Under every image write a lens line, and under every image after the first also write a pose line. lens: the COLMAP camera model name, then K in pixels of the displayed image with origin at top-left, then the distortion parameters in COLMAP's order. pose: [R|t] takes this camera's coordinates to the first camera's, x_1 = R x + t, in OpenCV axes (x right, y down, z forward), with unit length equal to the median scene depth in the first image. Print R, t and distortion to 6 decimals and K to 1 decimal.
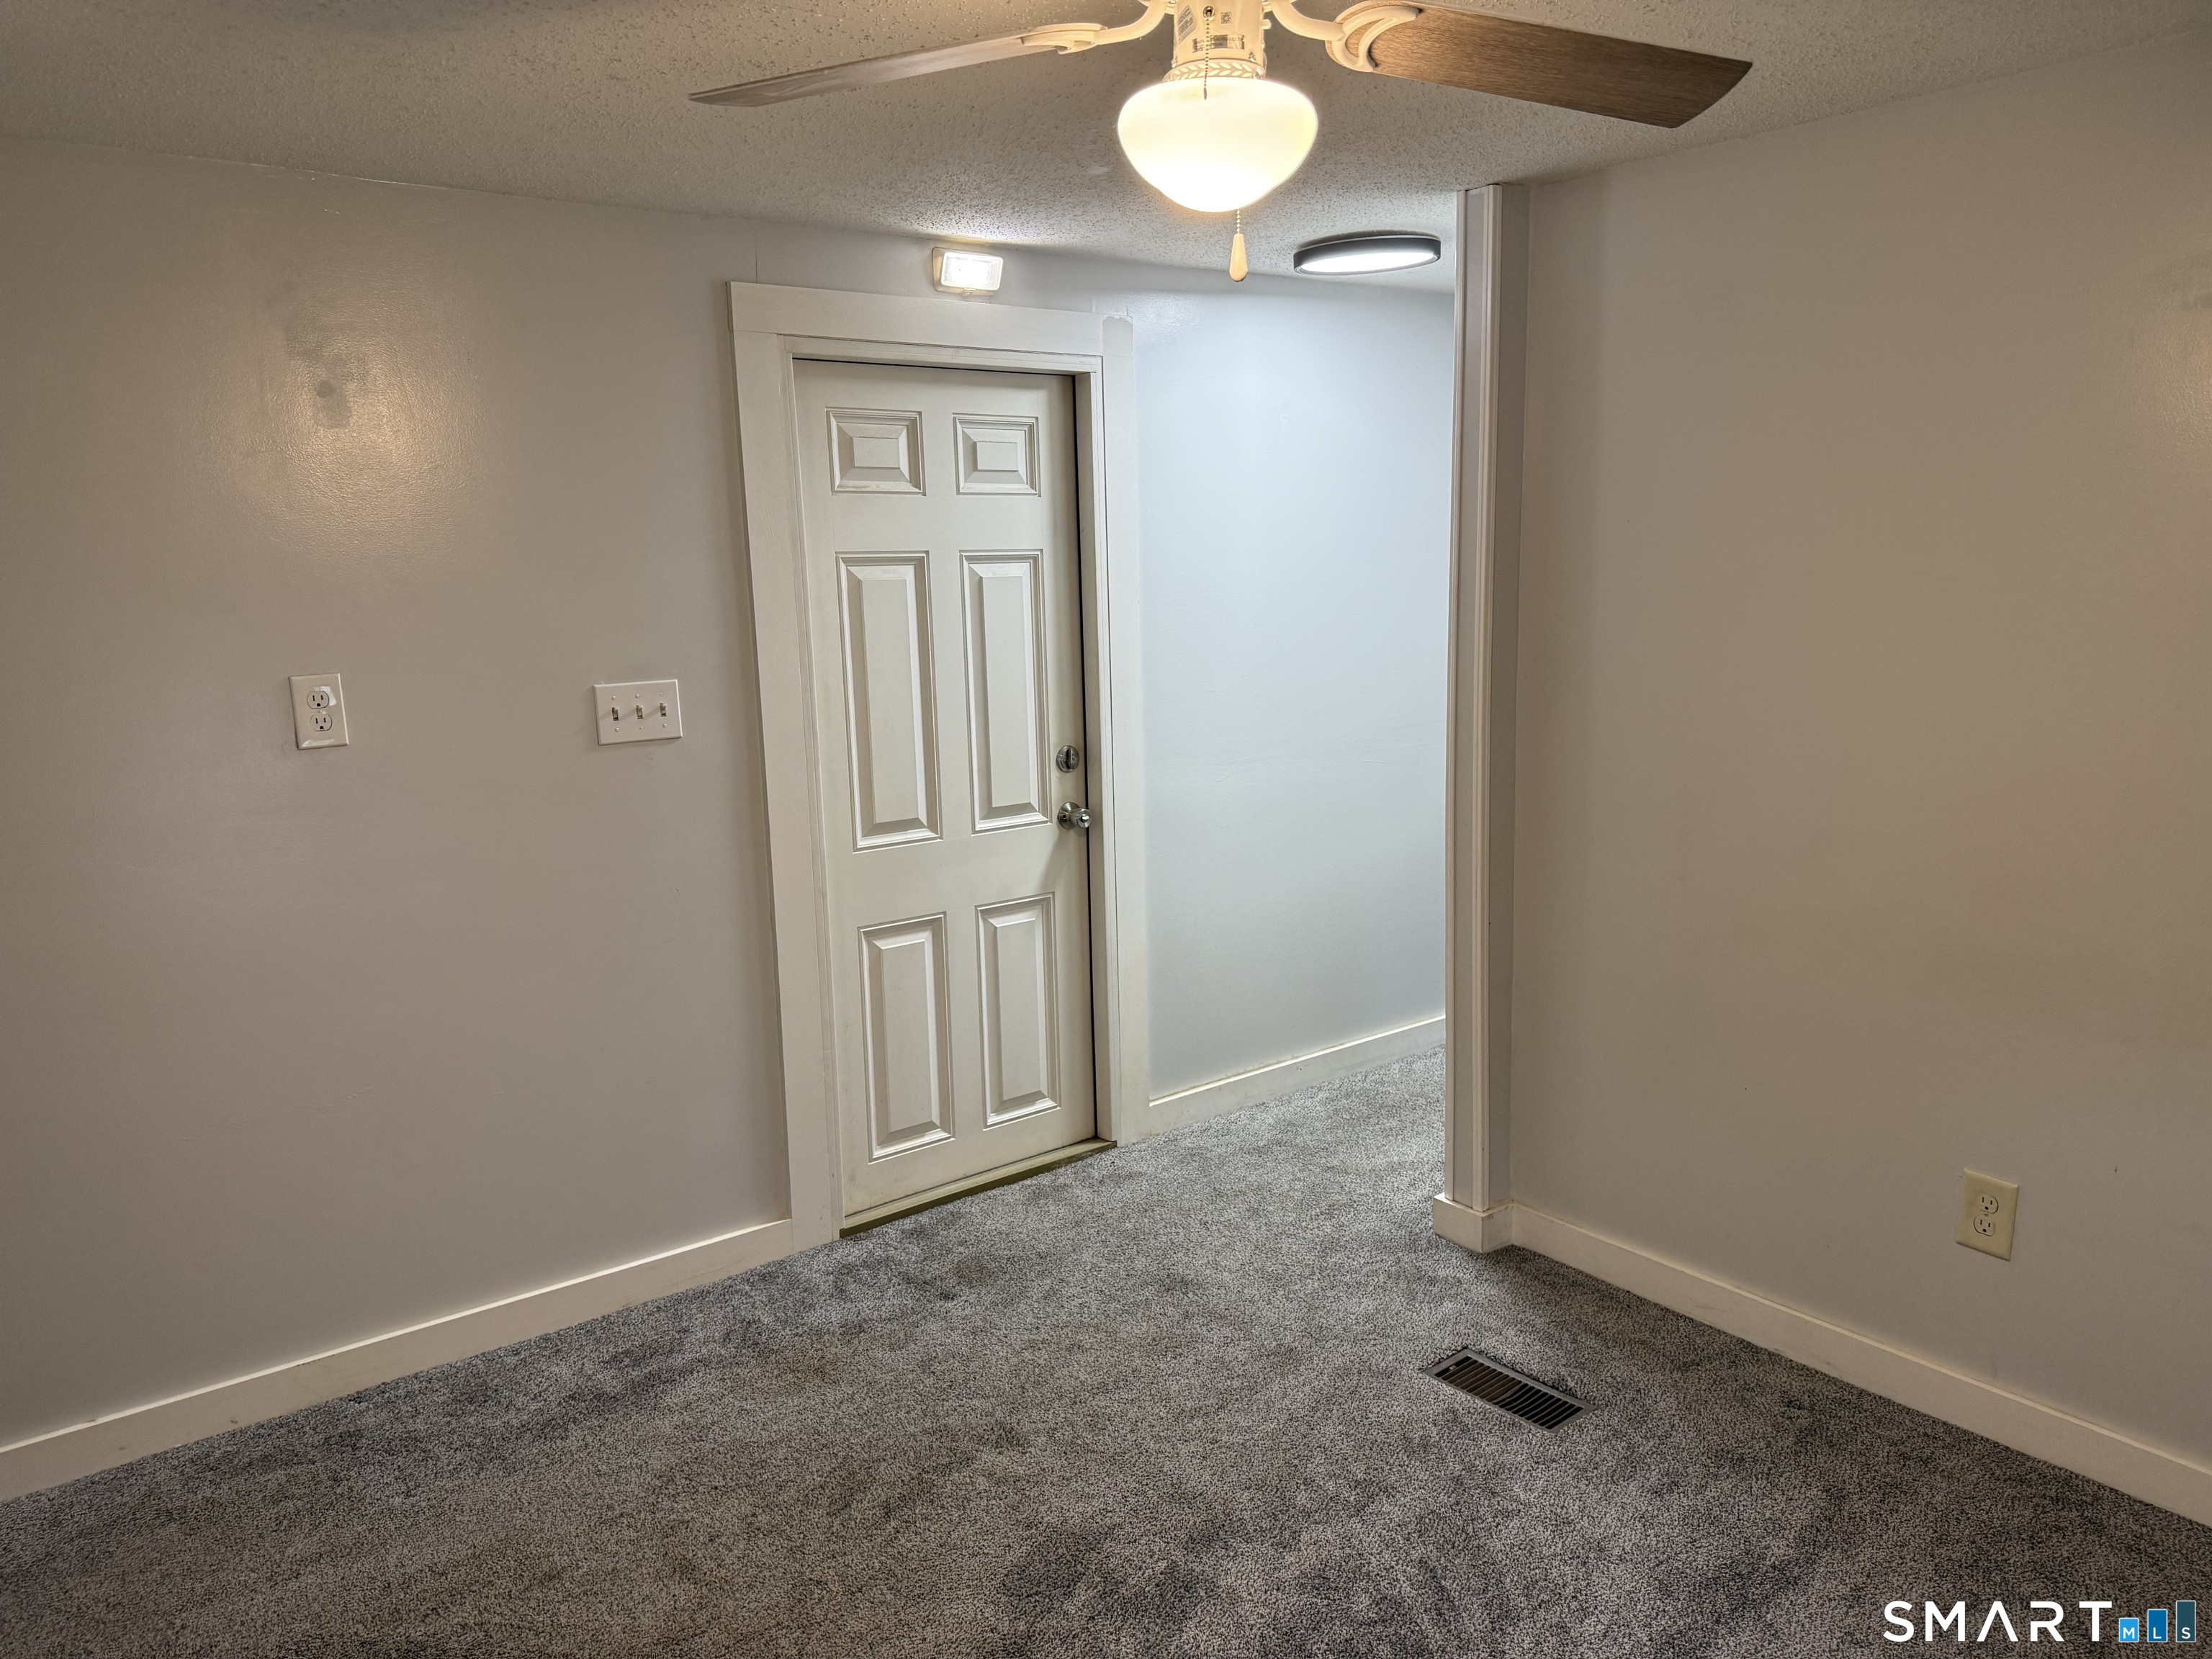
lens RADIAL K [[1582.8, 0, 1106.0], [0, 1582.8, 829.5], [0, 0, 1]] dist [0.078199, -0.106838]
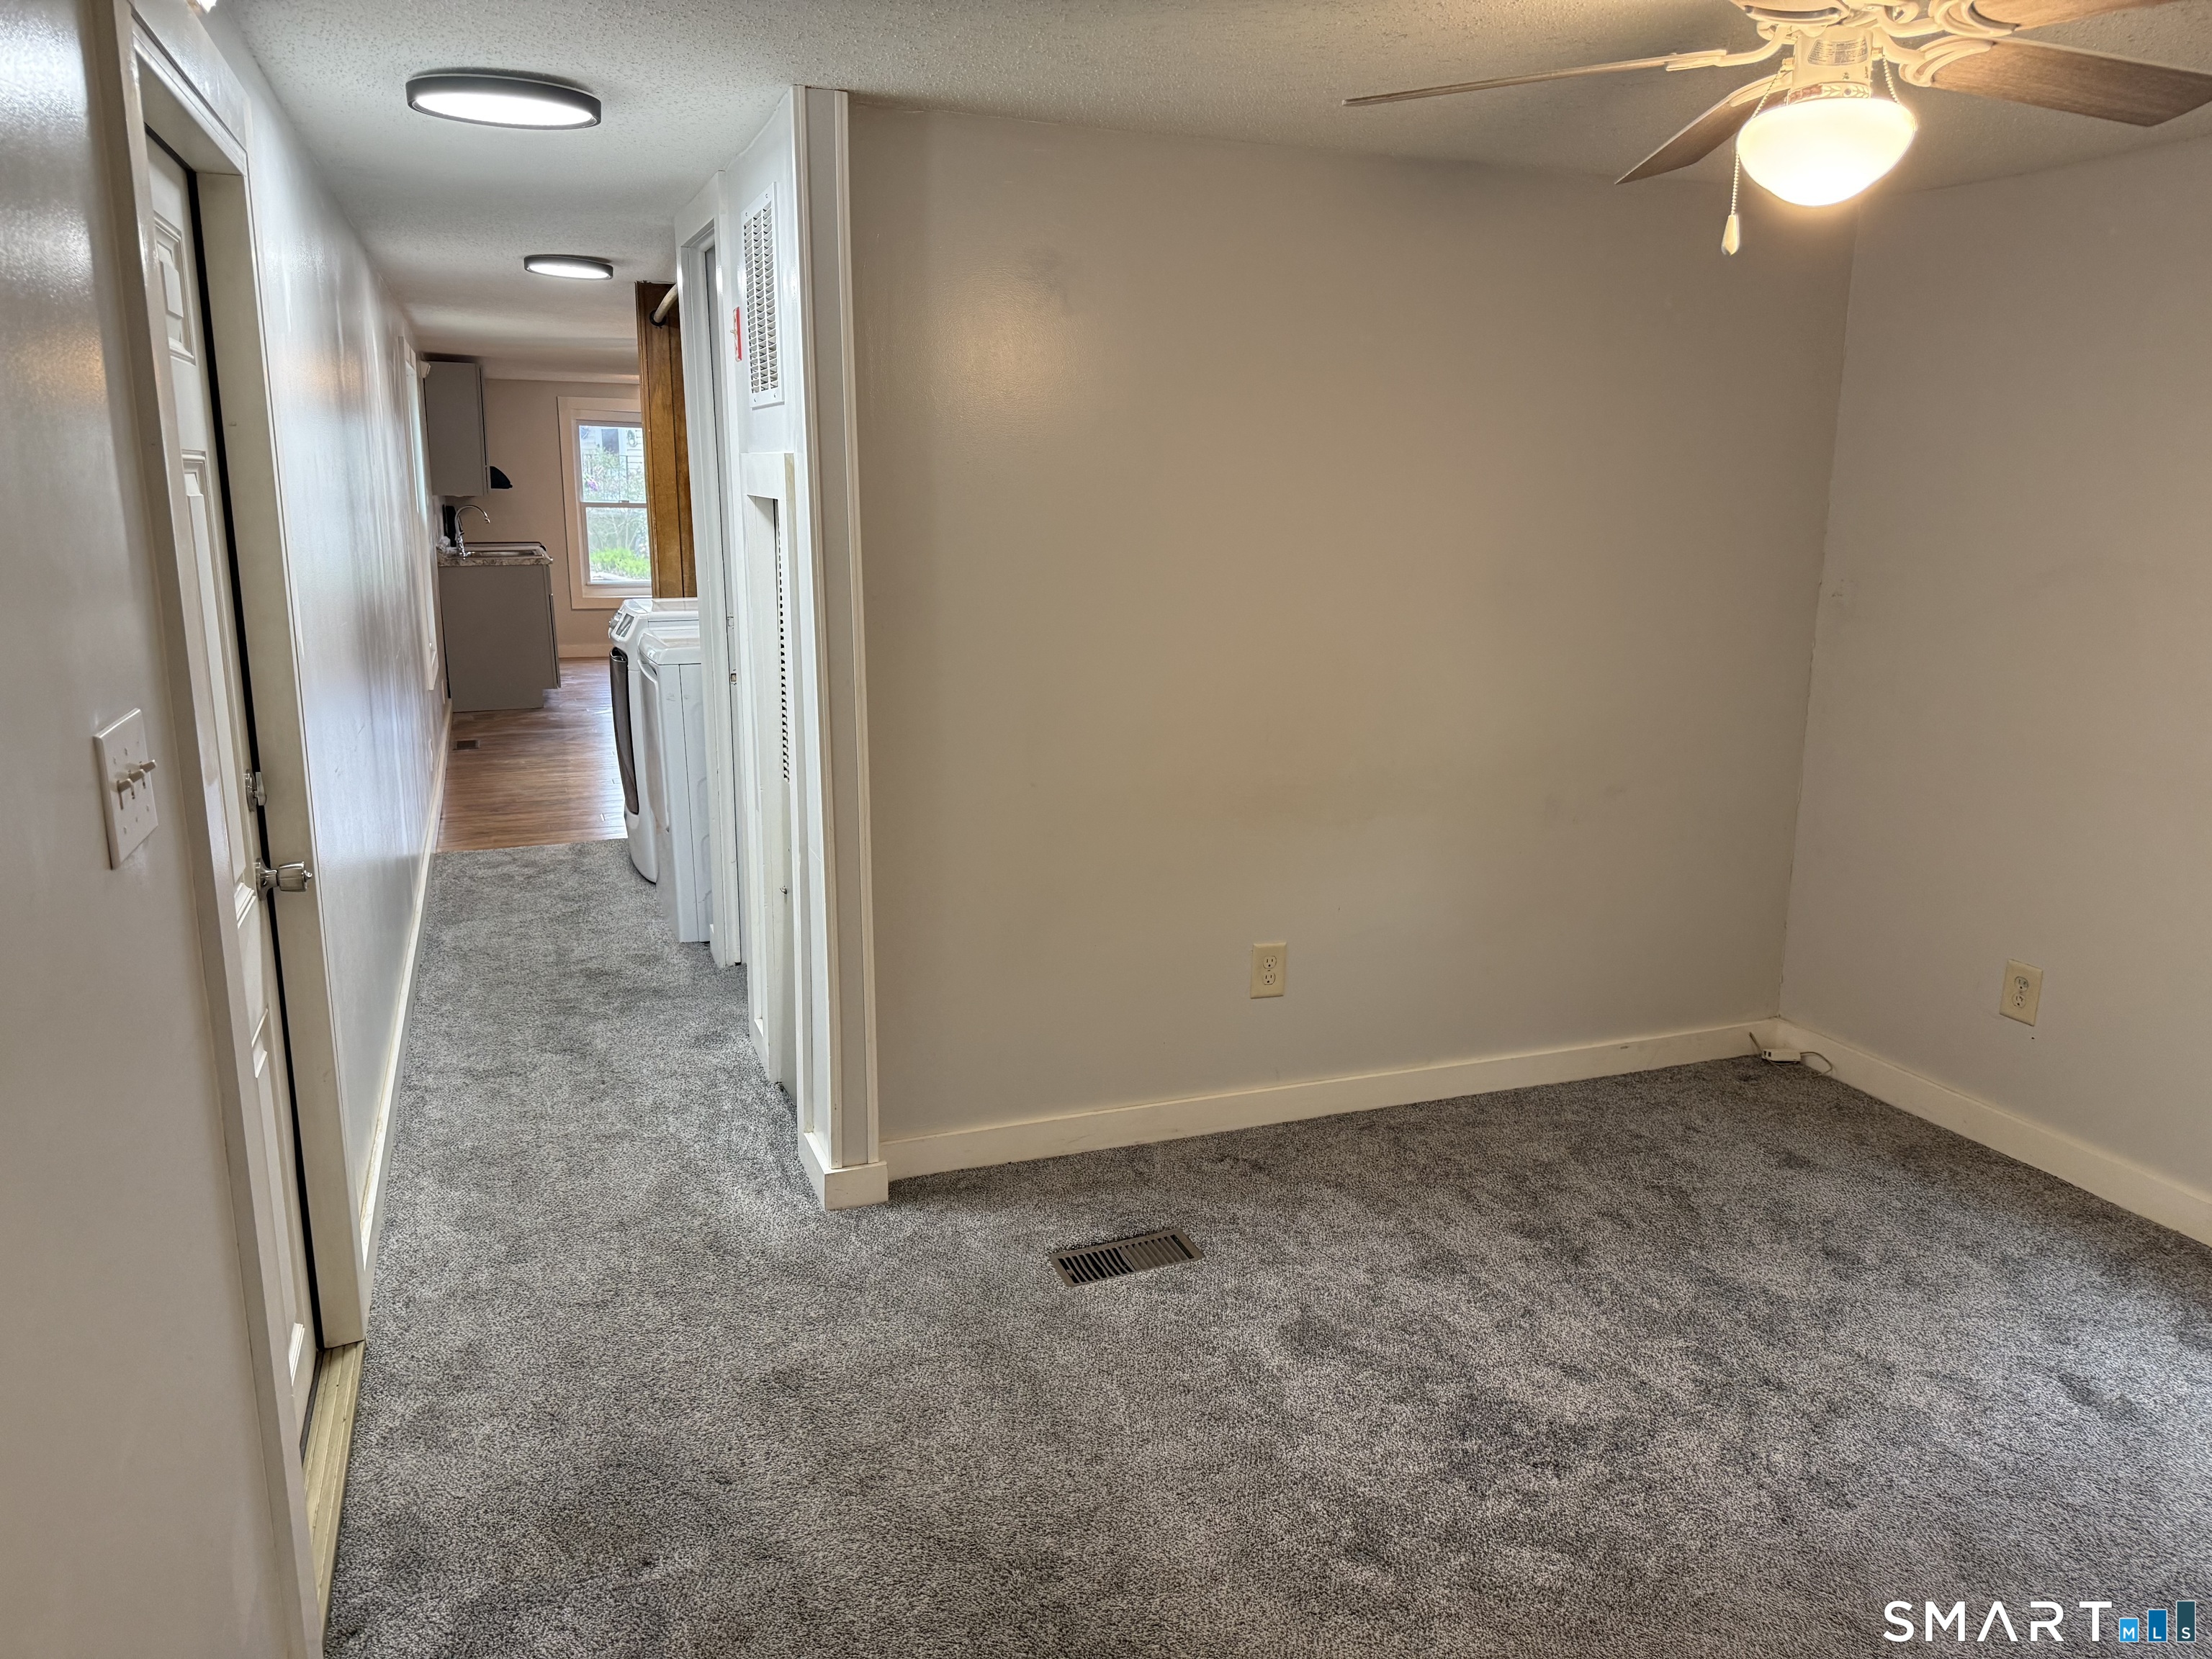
lens RADIAL K [[1582.8, 0, 1106.0], [0, 1582.8, 829.5], [0, 0, 1]] dist [0.078199, -0.106838]
pose [[0.303388, -0.183196, 0.935091, -0.636081], [0.160257, 0.977176, 0.139446, -0.077135], [-0.939294, 0.107549, 0.325822, 0.576596]]
